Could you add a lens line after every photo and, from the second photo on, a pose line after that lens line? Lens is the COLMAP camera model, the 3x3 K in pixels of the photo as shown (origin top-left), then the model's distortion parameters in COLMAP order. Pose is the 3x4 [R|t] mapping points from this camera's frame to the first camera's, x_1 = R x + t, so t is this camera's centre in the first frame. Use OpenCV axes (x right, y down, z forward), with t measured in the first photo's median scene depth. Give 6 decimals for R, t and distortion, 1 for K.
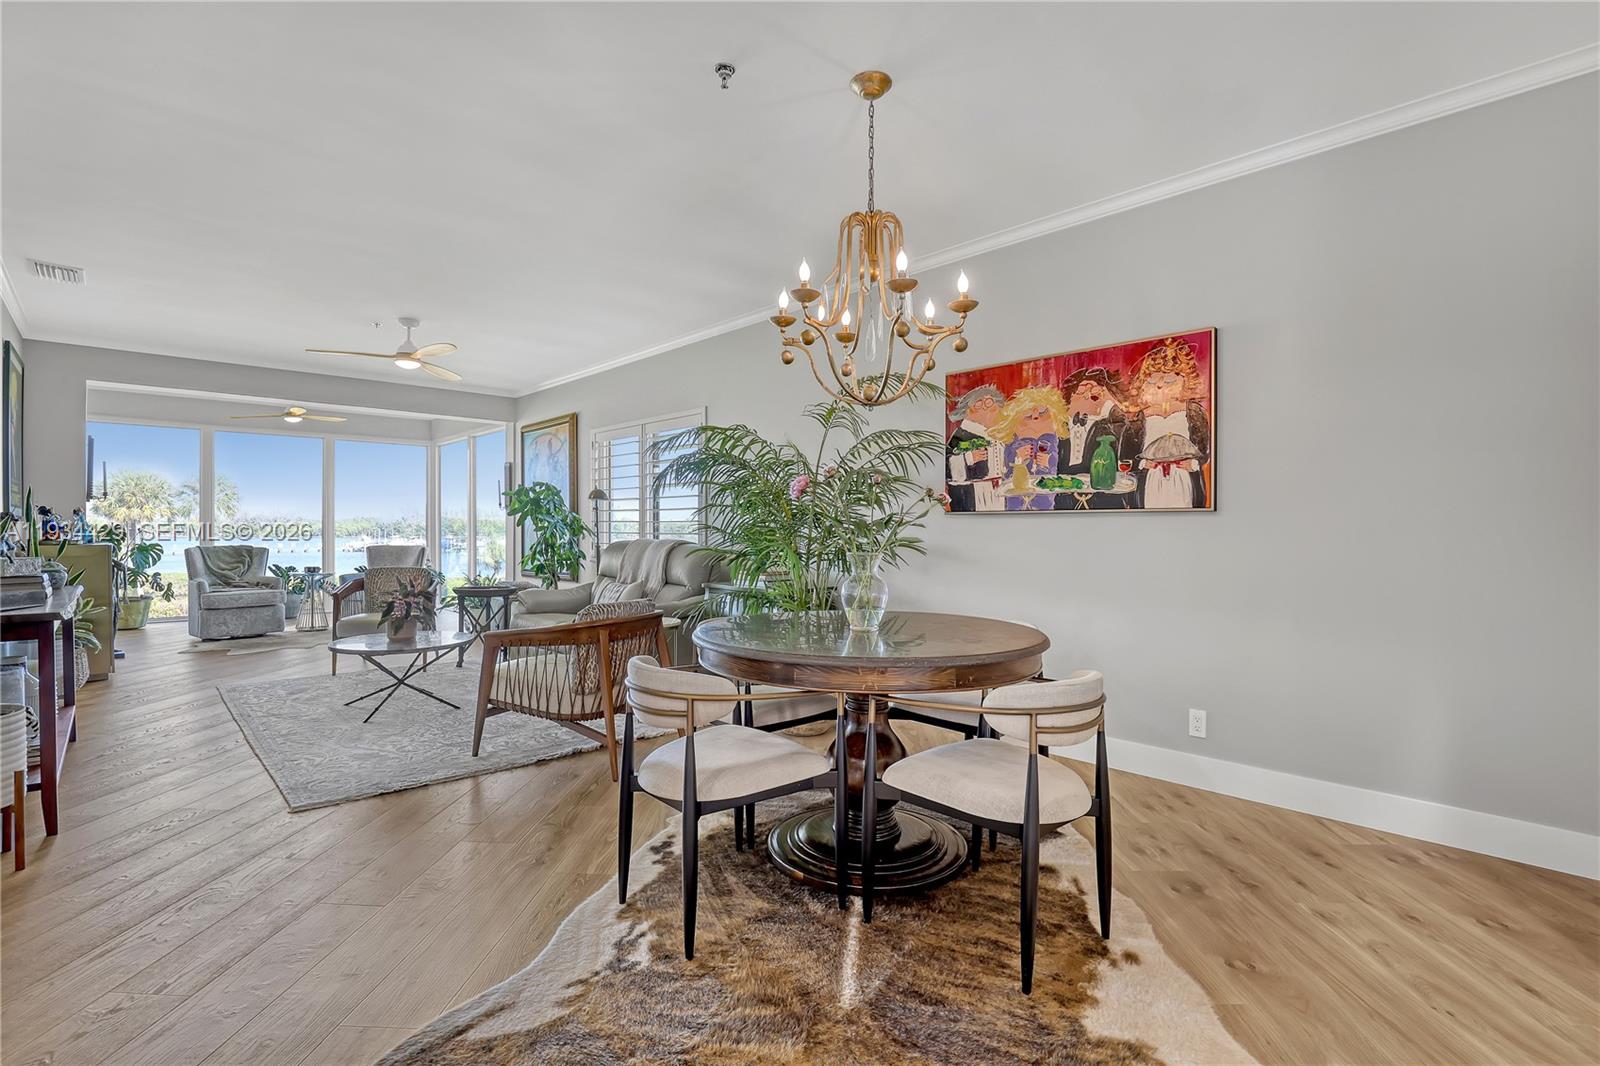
lens RADIAL K [[751.6, 0, 802.5], [0, 751.6, 538.4], [0, 0, 1]] dist [-0.035218, 0.006979]
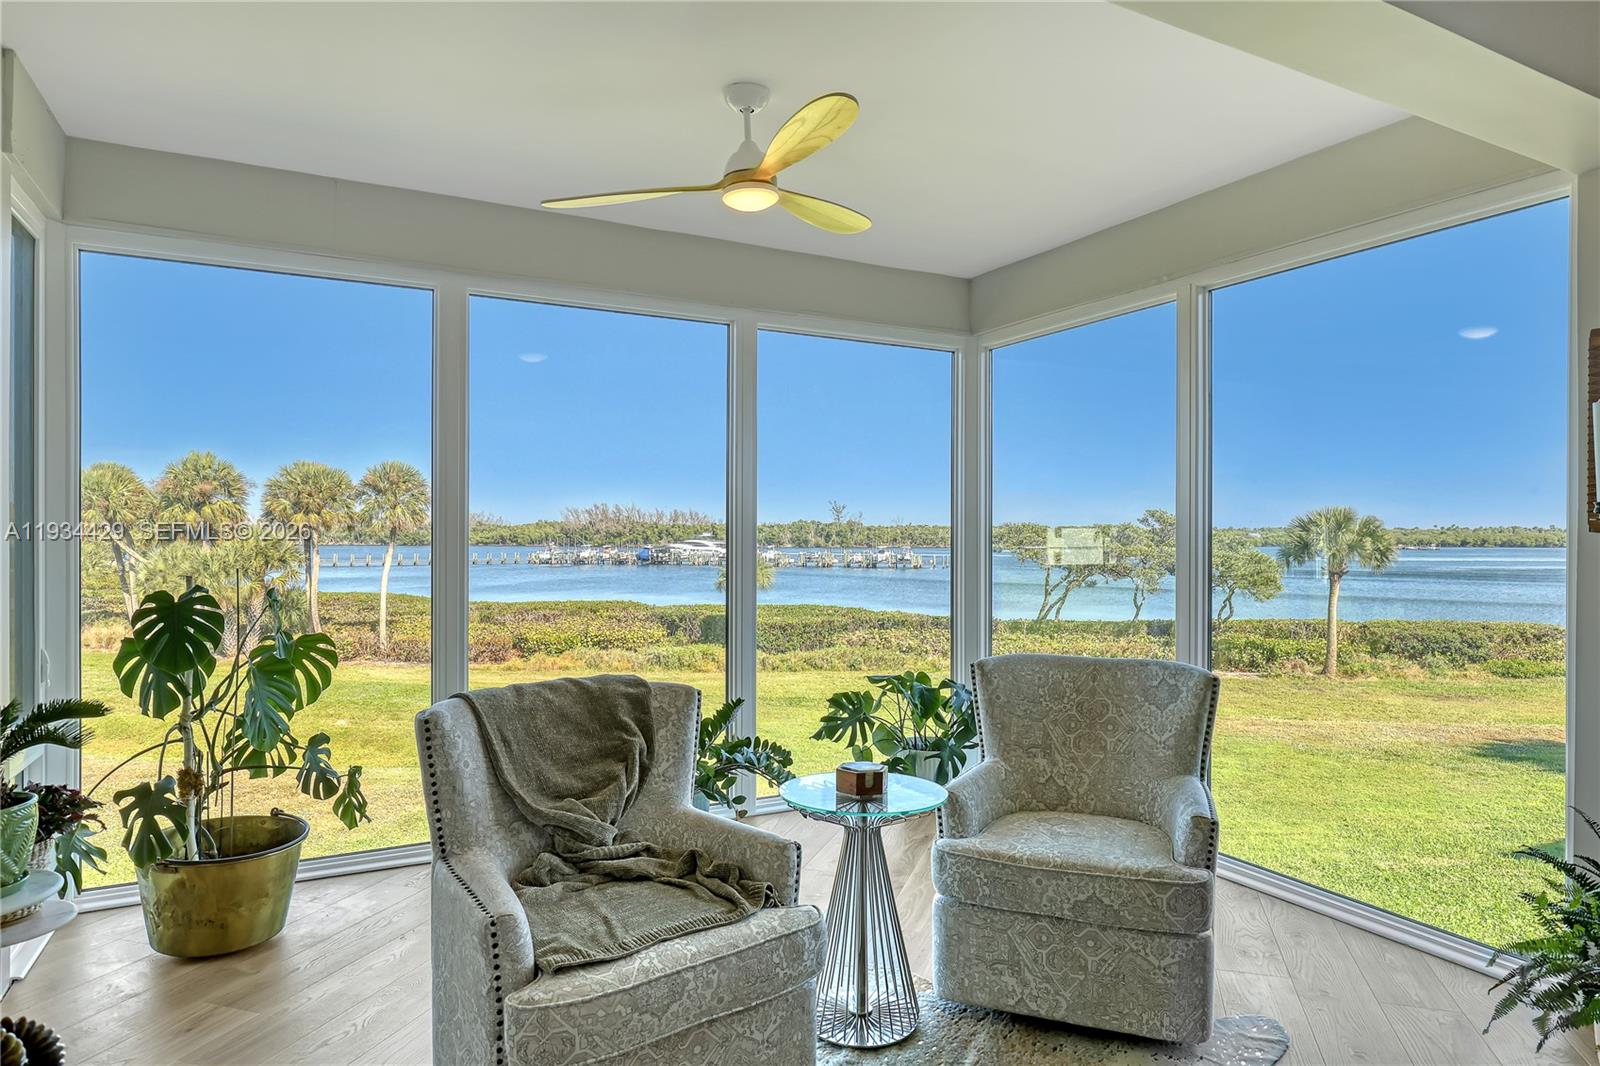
lens RADIAL K [[971.6, 0, 806.8], [0, 971.6, 541.1], [0, 0, 1]] dist [-0.005796, -0.000843]
pose [[0.963810, -0.000167, -0.266591, -0.621420], [-0.001209, 0.999987, -0.004996, -0.035839], [0.266588, 0.005137, 0.963797, 0.717399]]
